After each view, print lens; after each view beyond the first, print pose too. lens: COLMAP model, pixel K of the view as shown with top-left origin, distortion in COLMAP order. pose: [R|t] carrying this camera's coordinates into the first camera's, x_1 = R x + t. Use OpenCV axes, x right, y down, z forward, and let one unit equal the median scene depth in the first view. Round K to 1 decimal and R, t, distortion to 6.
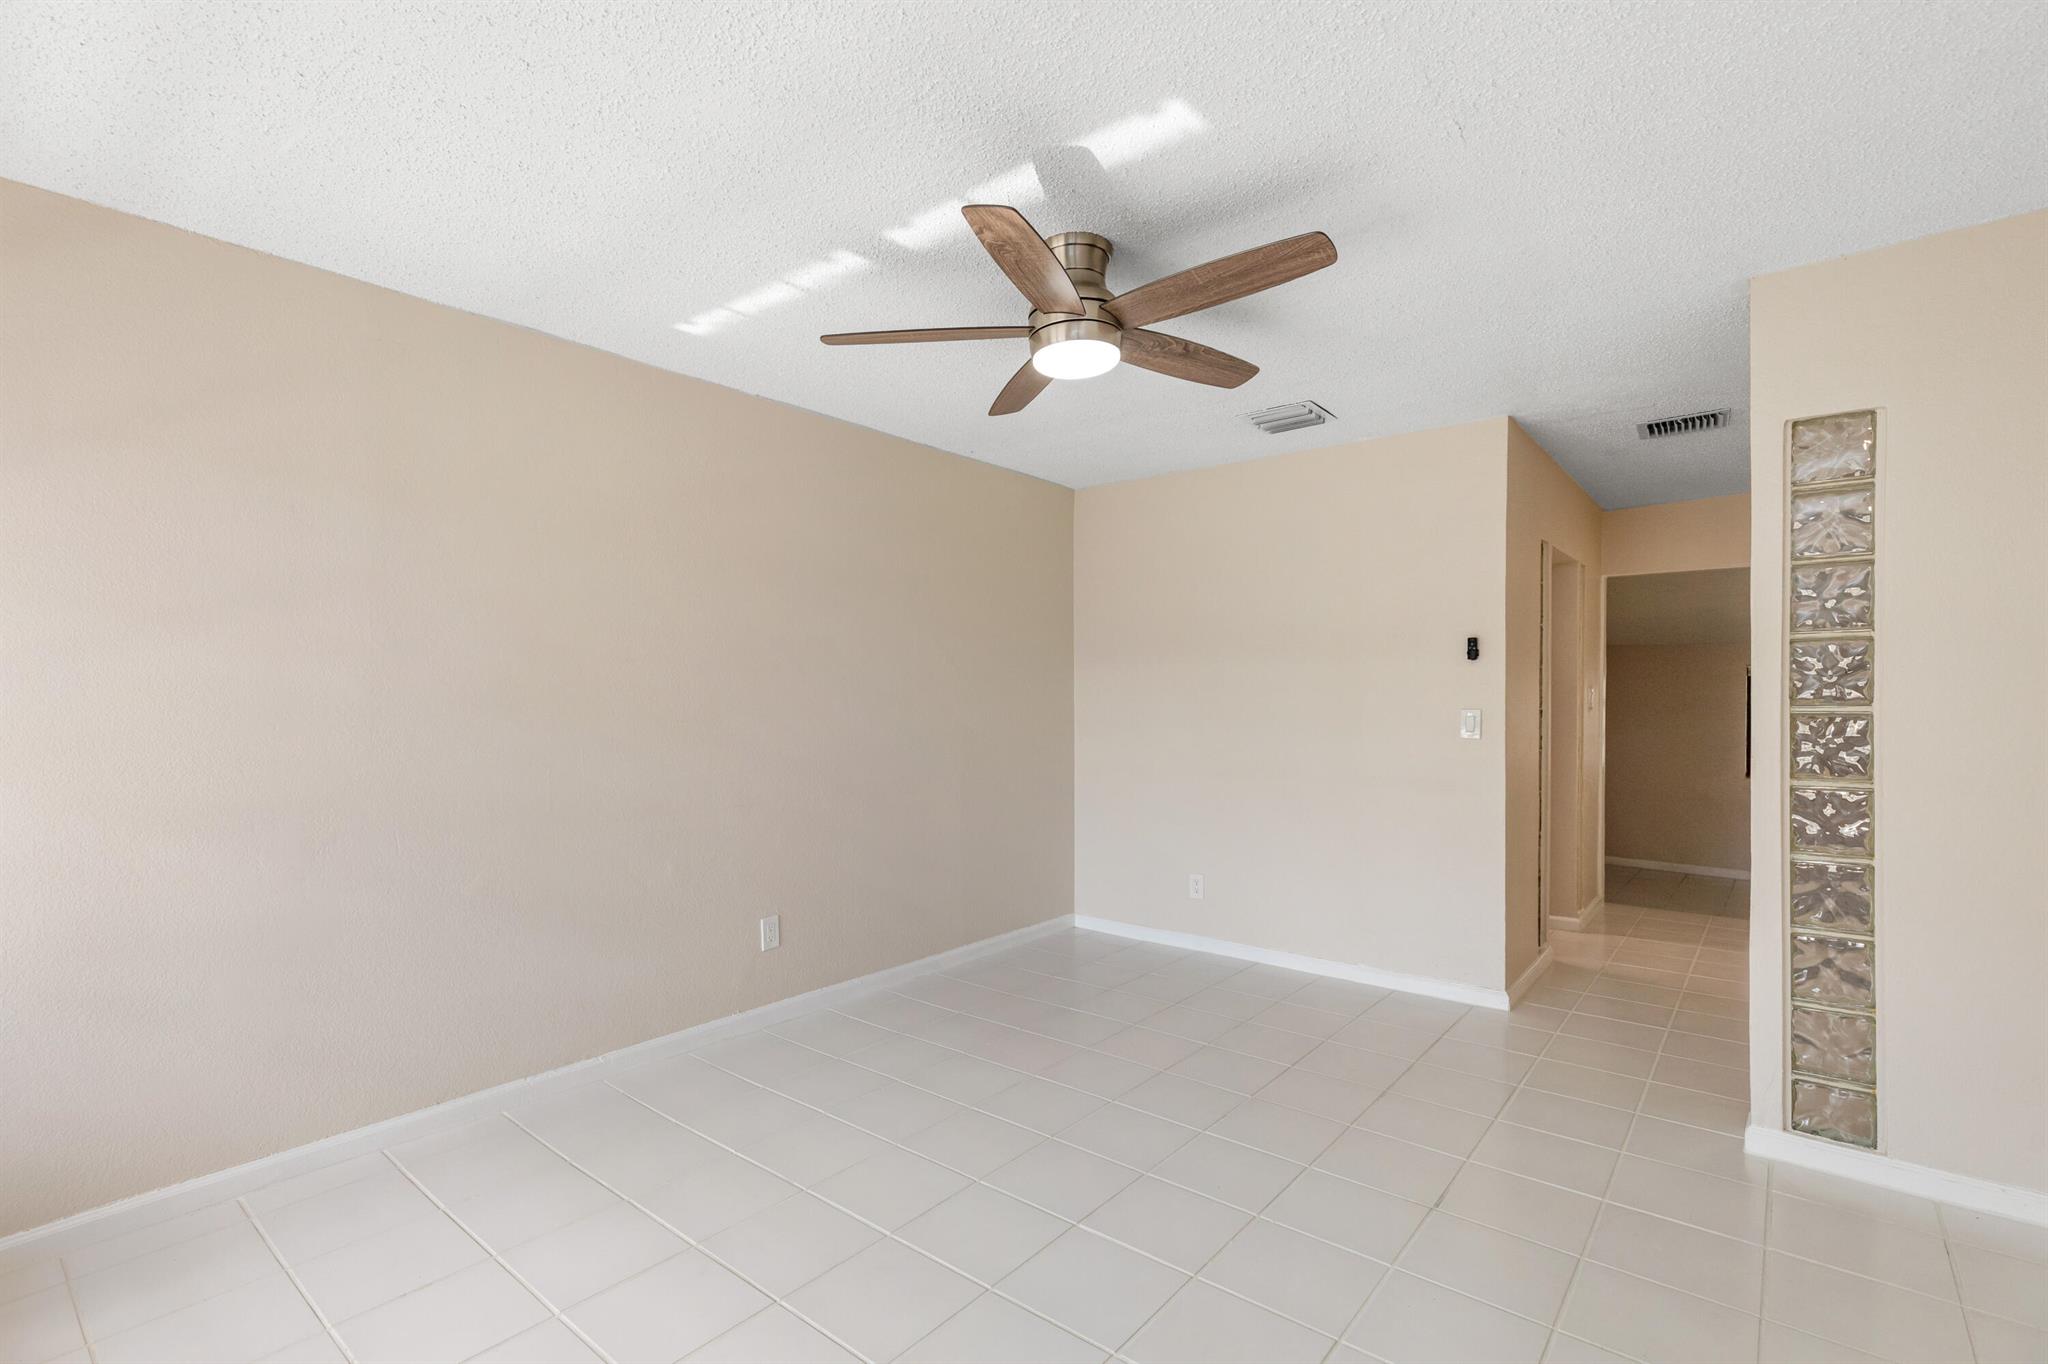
lens RADIAL K [[930.7, 0, 967.5], [0, 930.7, 707.7], [0, 0, 1]] dist [0.004942, -0.000985]
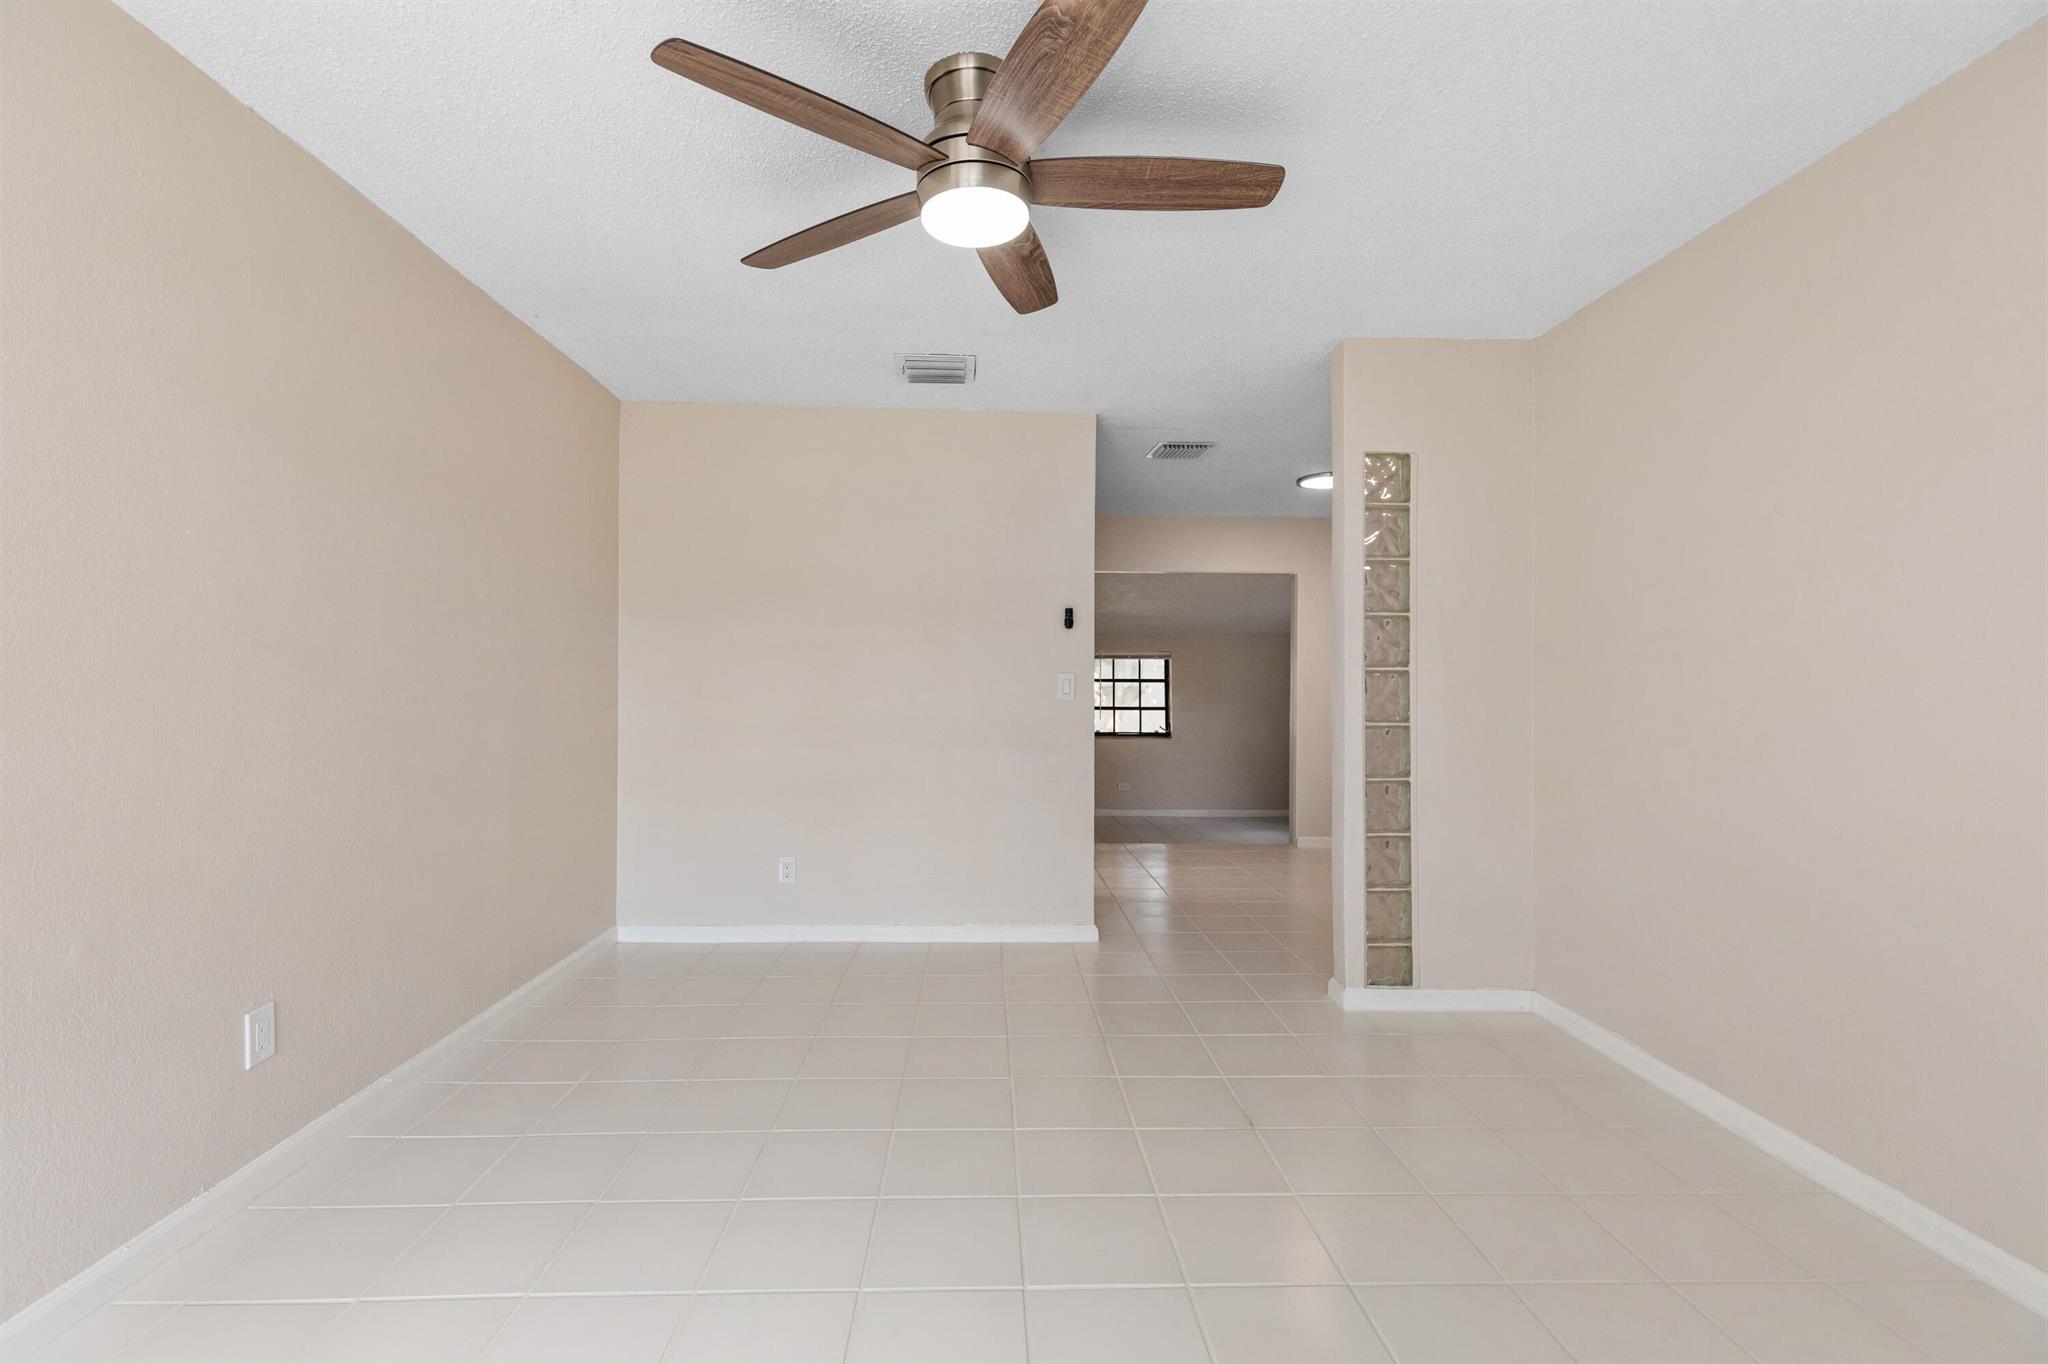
lens RADIAL K [[930.7, 0, 1018.3], [0, 930.7, 681.5], [0, 0, 1]] dist [0.004942, -0.000985]
pose [[0.732311, 0.010999, 0.680881, -0.266748], [-0.004131, 0.999923, -0.011710, 0.026066], [-0.680958, 0.005763, 0.732300, 0.251717]]
